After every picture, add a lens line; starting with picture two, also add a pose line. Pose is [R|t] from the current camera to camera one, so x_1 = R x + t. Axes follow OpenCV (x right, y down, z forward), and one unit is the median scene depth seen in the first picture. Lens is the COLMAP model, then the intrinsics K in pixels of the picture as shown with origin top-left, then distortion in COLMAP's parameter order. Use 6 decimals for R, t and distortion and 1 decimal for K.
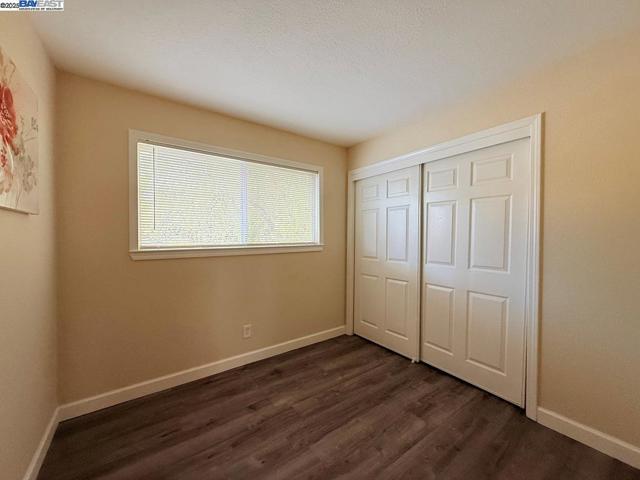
lens RADIAL K [[259.9, 0, 327.4], [0, 259.9, 237.8], [0, 0, 1]] dist [0.000563, 0.000028]
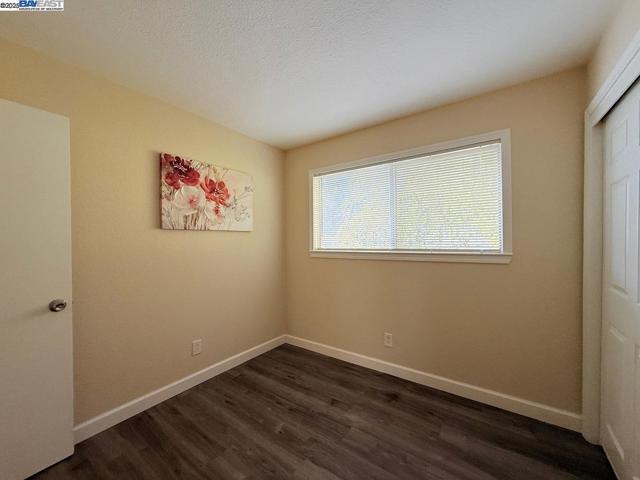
lens RADIAL K [[259.5, 0, 312.2], [0, 259.5, 239.4], [0, 0, 1]] dist [0.001386, 0.000213]
pose [[0.274869, -0.006493, -0.961460, 0.657564], [0.000492, 0.999978, -0.006612, -0.006242], [0.961481, 0.001345, 0.274867, 0.569639]]
